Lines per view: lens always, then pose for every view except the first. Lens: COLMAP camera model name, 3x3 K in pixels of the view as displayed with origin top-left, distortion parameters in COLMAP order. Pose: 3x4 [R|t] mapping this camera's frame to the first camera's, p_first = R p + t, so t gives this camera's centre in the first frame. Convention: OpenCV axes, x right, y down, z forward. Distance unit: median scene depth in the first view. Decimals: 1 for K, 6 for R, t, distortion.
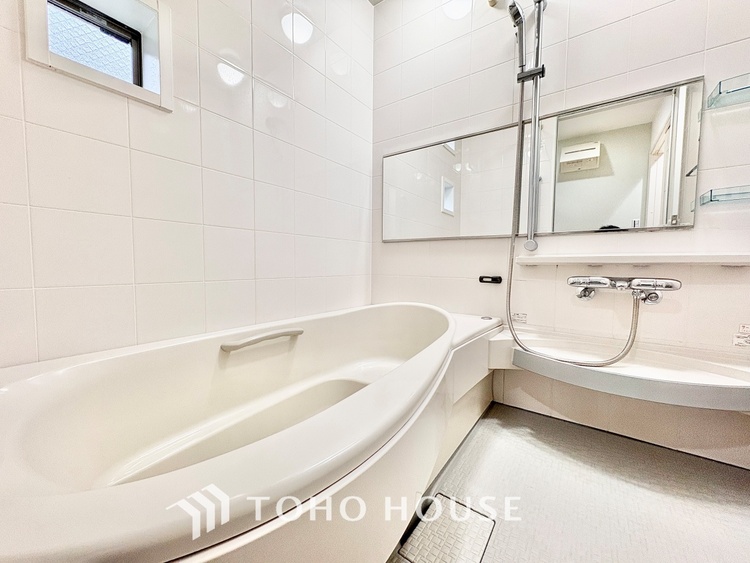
lens RADIAL K [[297.3, 0, 371.6], [0, 297.3, 280.2], [0, 0, 1]] dist [0.001874, -0.000175]
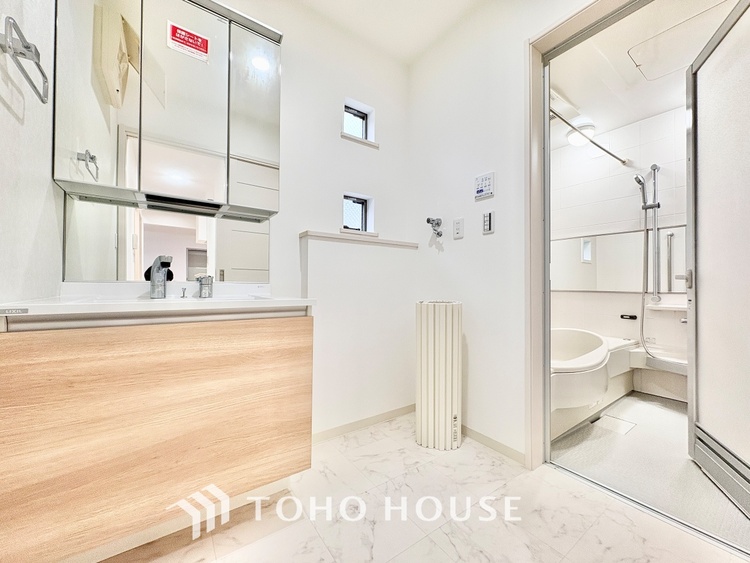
lens RADIAL K [[297.3, 0, 379.9], [0, 297.3, 283.1], [0, 0, 1]] dist [0.001874, -0.000175]
pose [[0.953303, -0.007284, -0.301929, -0.483795], [-0.012720, 0.997854, -0.064236, -0.075320], [0.301749, 0.065077, 0.951164, -1.163054]]
